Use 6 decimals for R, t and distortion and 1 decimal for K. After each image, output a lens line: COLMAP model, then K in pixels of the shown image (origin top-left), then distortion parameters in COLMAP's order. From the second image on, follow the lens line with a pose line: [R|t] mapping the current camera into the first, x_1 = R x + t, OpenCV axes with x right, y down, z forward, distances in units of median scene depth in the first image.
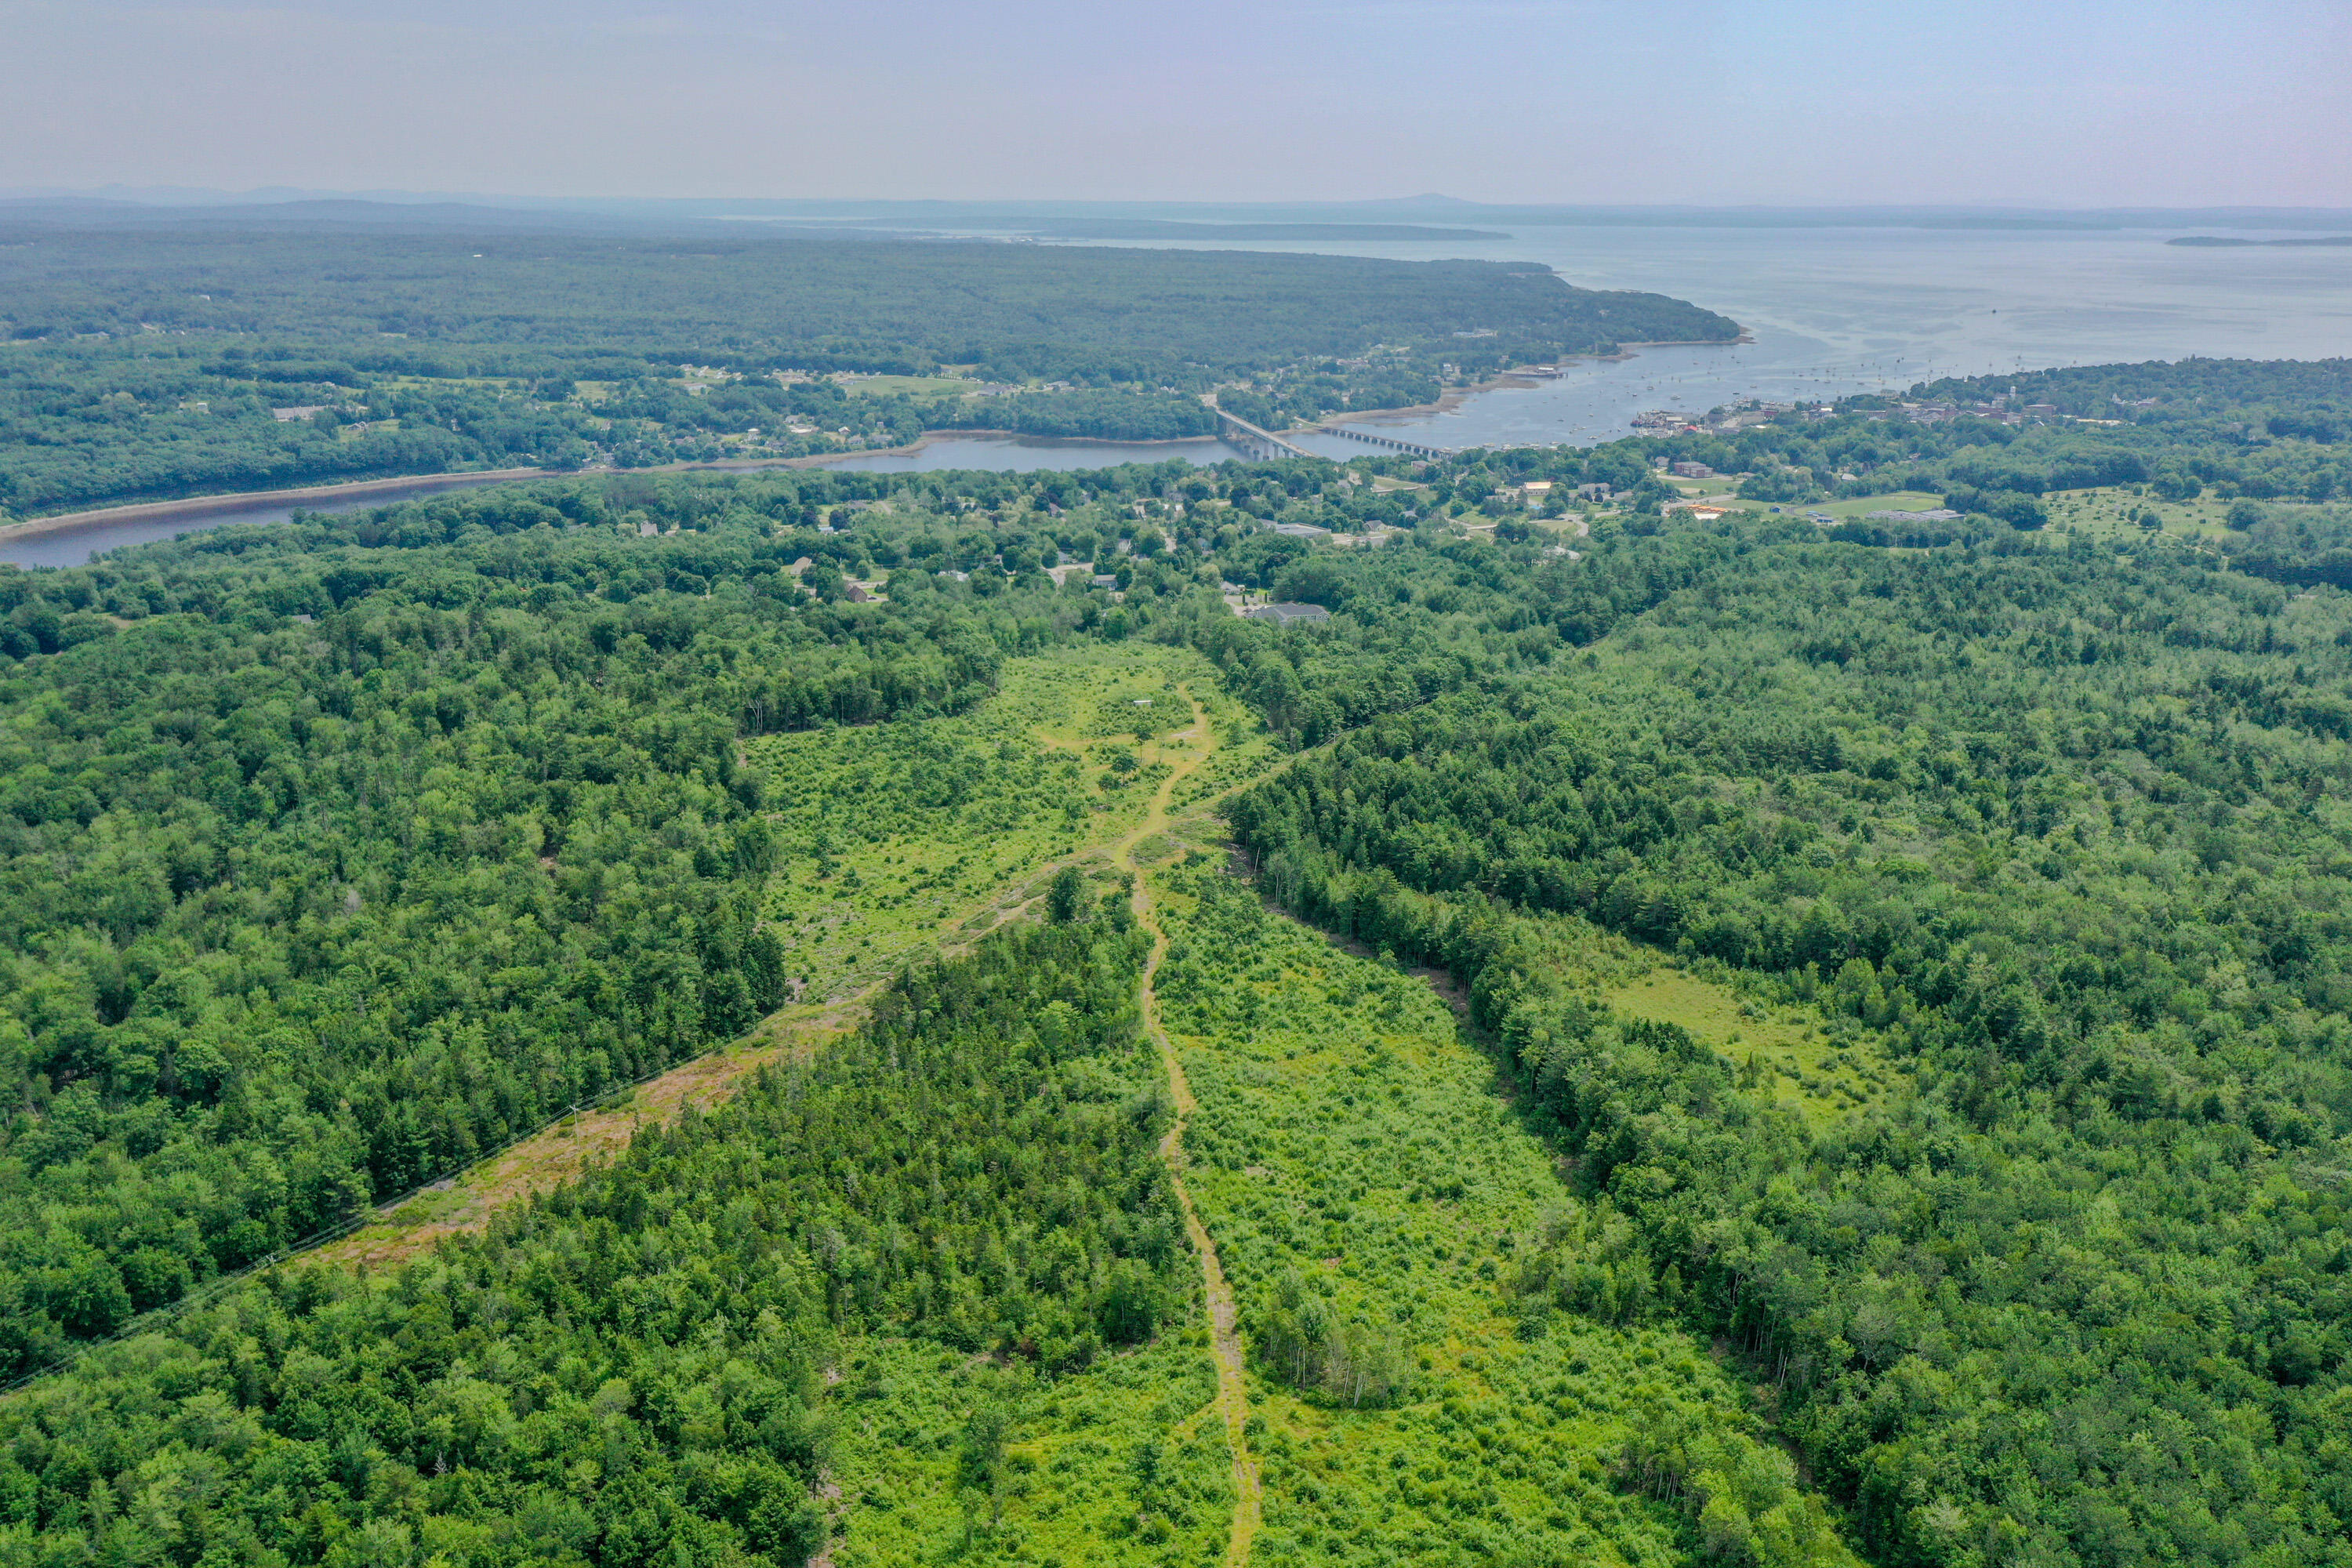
lens RADIAL K [[1880.4, 0, 1176.0], [0, 1880.4, 784.0], [0, 0, 1]] dist [0.006358, 0.003217]
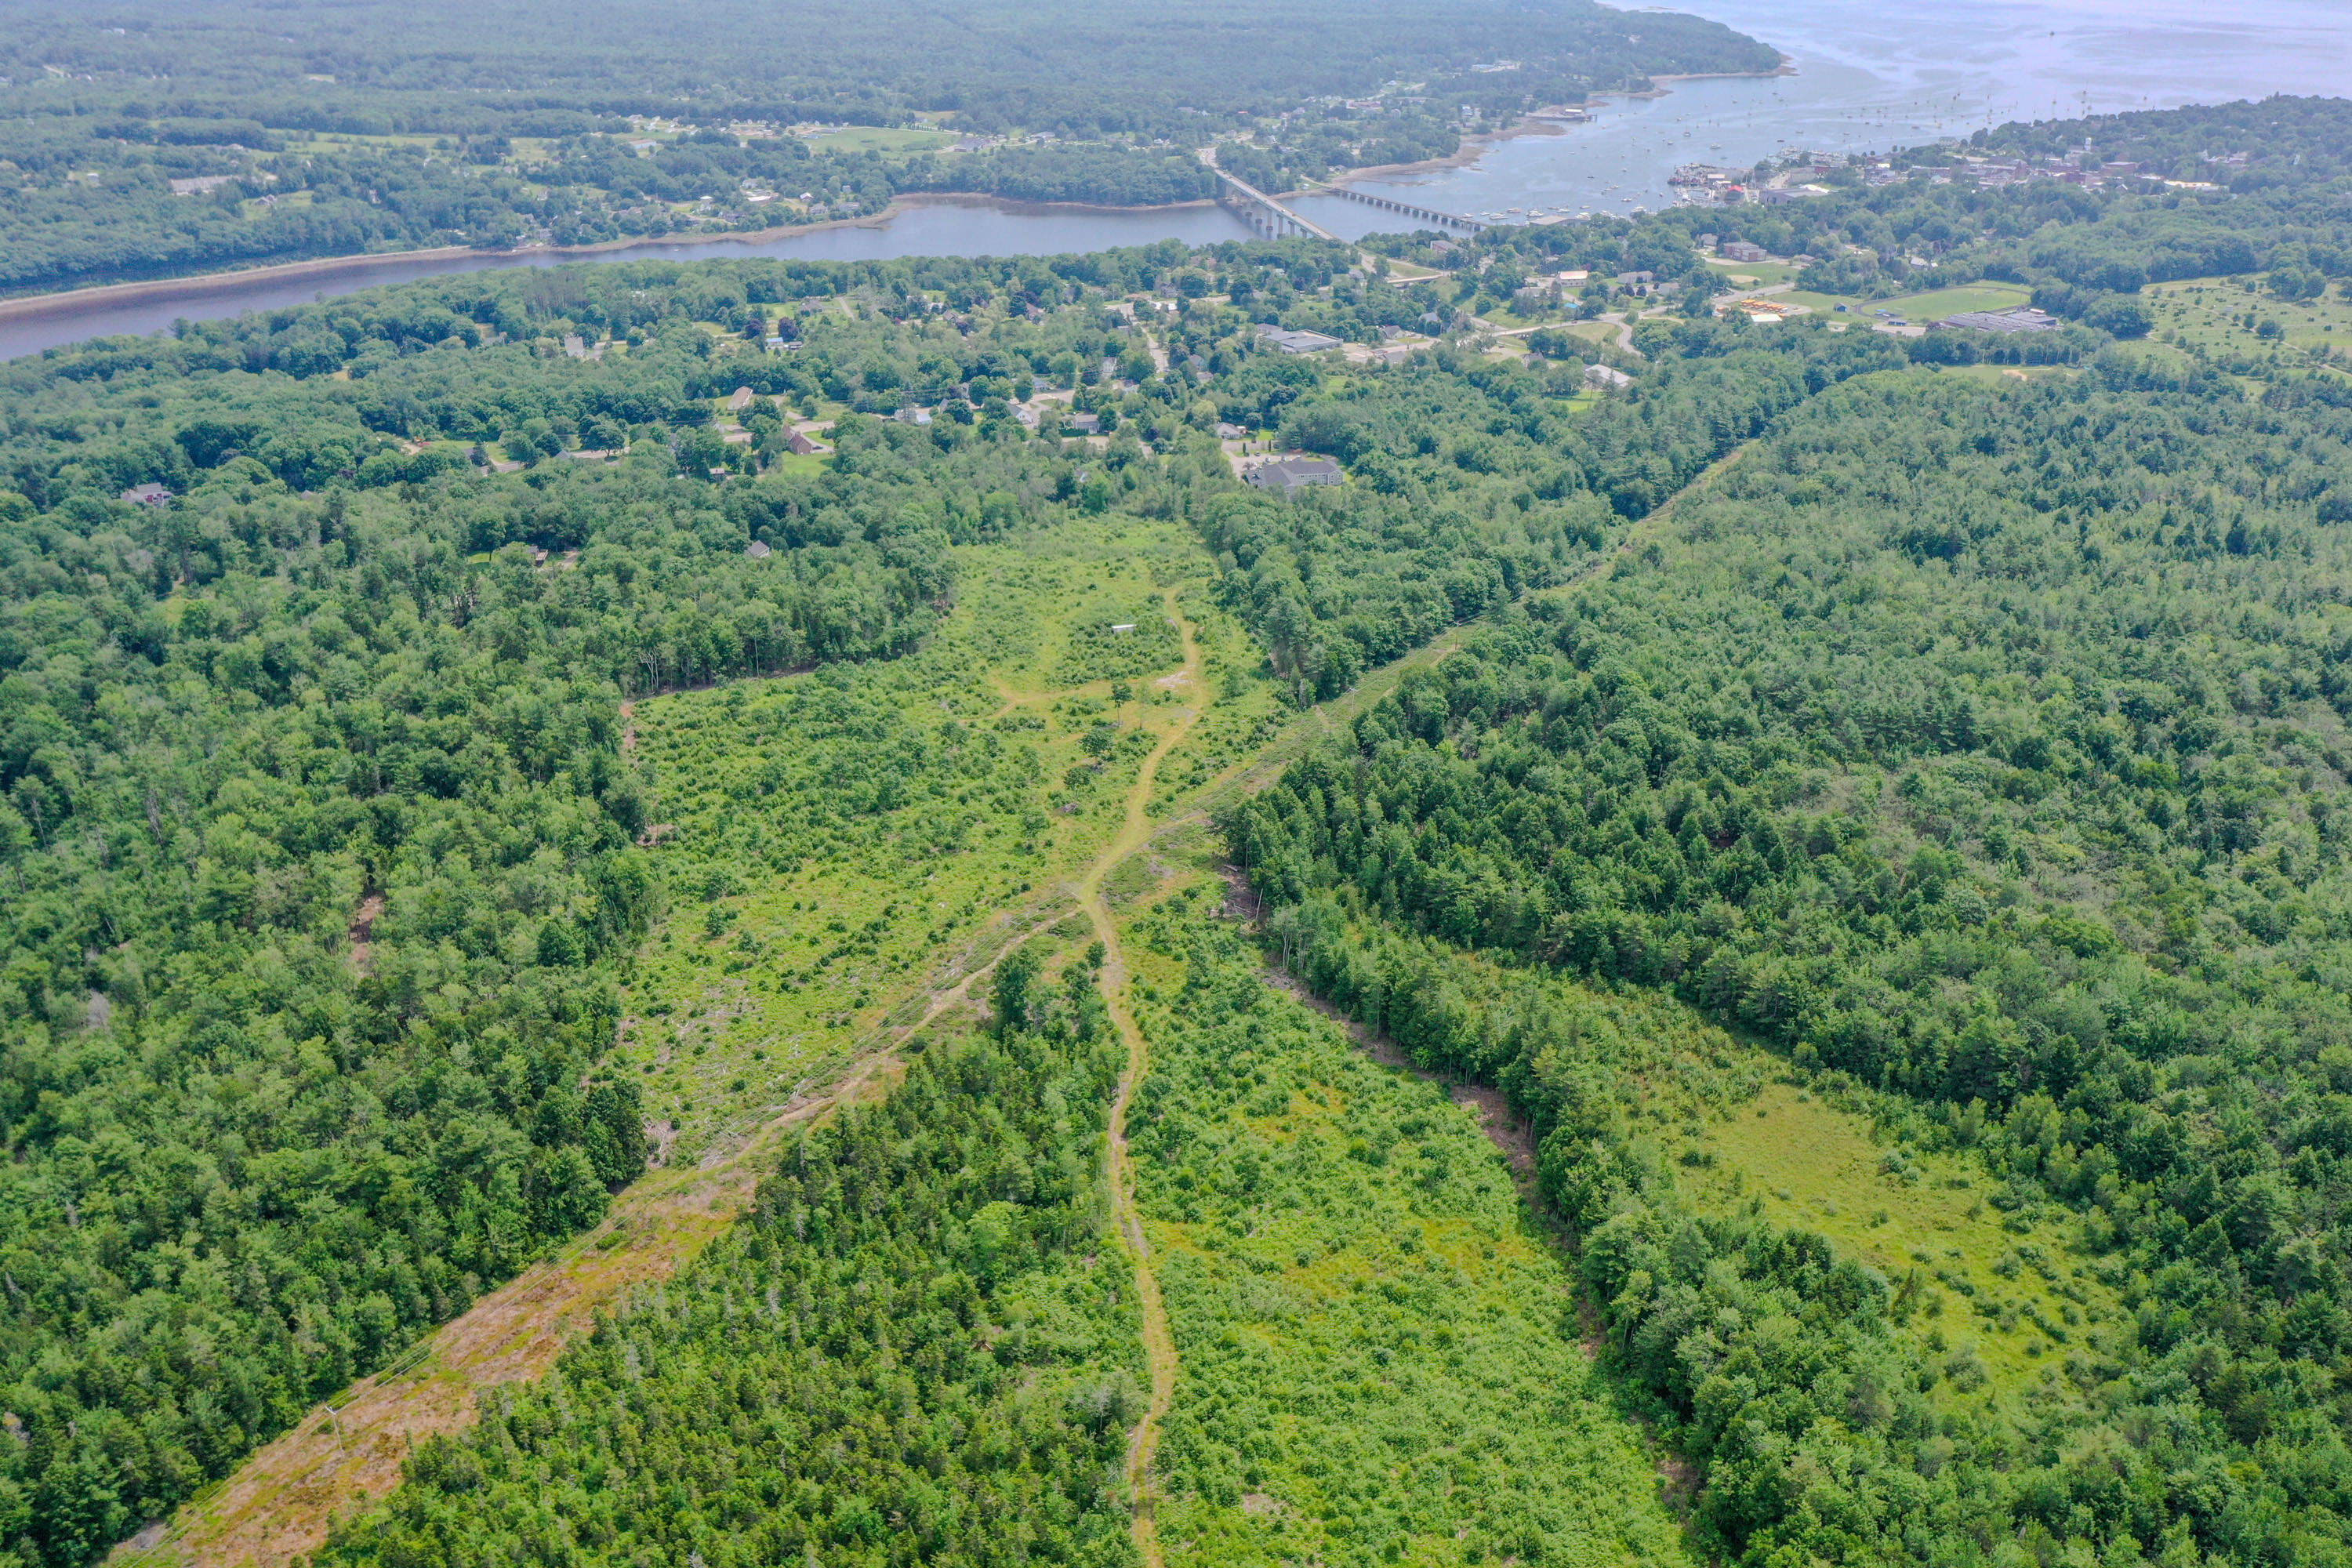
lens RADIAL K [[1905.4, 0, 1176.0], [0, 1905.4, 784.0], [0, 0, 1]] dist [0.006114, -0.002670]
pose [[0.999992, -0.003853, -0.000522, 0.004769], [0.003888, 0.991263, 0.131843, -0.066457], [0.000009, -0.131844, 0.991270, 0.115675]]
